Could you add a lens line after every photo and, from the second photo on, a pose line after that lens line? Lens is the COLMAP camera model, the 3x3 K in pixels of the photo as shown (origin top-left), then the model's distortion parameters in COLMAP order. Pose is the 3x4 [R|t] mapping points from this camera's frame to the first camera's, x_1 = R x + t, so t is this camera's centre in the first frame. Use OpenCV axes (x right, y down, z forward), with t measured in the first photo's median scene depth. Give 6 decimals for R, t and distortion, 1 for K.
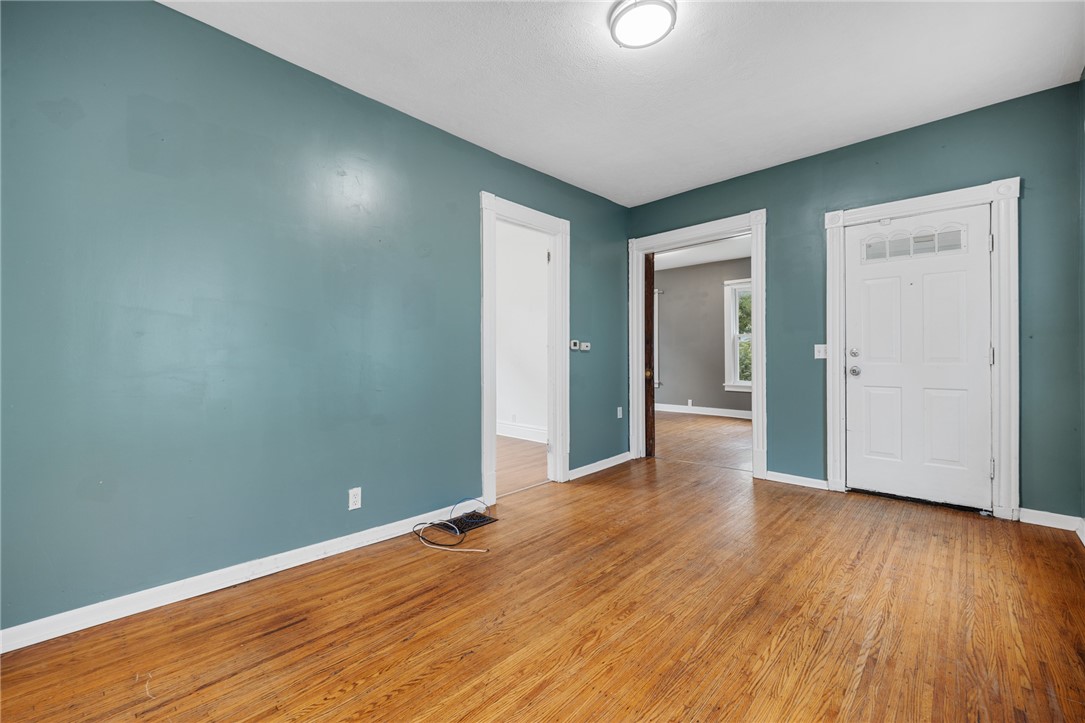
lens RADIAL K [[453.5, 0, 541.3], [0, 453.5, 359.2], [0, 0, 1]] dist [-0.007138, -0.000471]
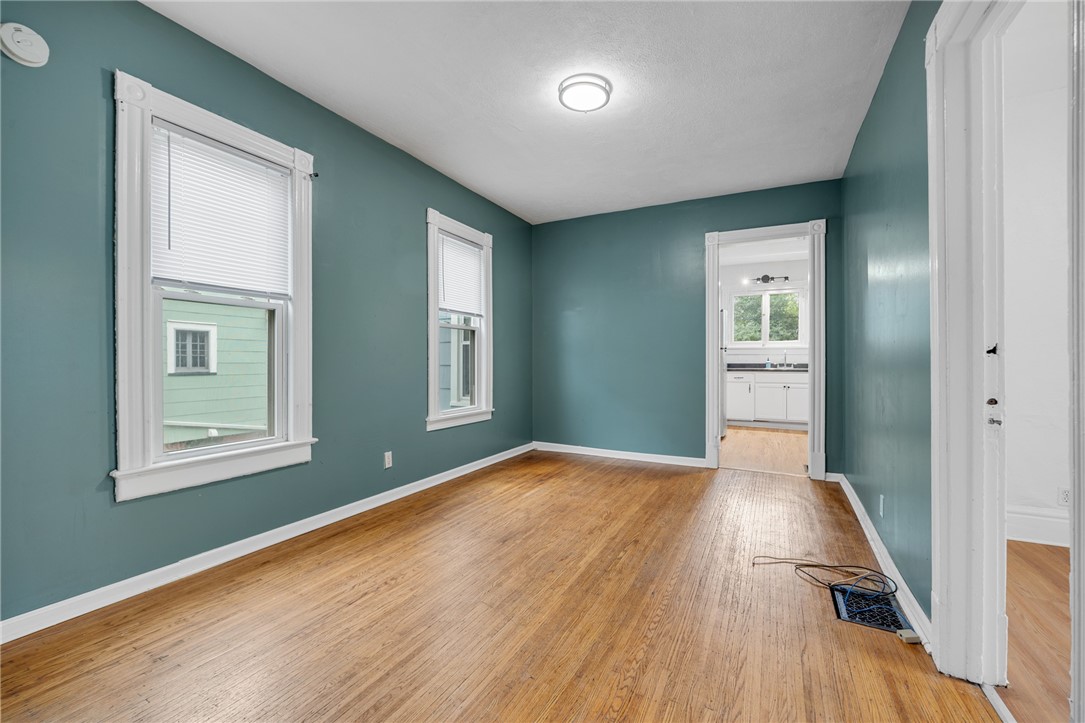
lens RADIAL K [[453.5, 0, 540.9], [0, 453.5, 361.7], [0, 0, 1]] dist [-0.007138, -0.000471]
pose [[-0.961898, 0.005276, -0.273356, 0.641532], [0.003388, 0.999967, 0.007379, -0.010531], [0.273386, 0.006172, -0.961885, 2.016147]]
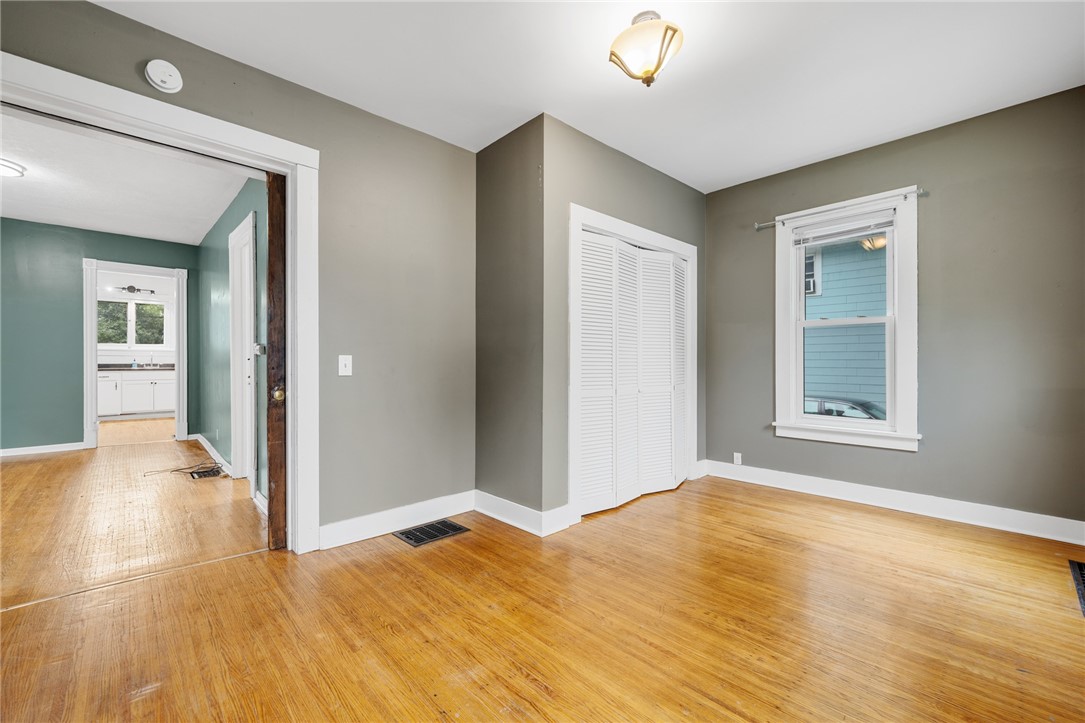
lens RADIAL K [[453.5, 0, 539.2], [0, 453.5, 362.3], [0, 0, 1]] dist [-0.007138, -0.000471]
pose [[-0.072607, 0.009348, -0.997317, 1.711030], [-0.004730, 0.999942, 0.009717, -0.033748], [0.997349, 0.005423, -0.072558, 2.990059]]
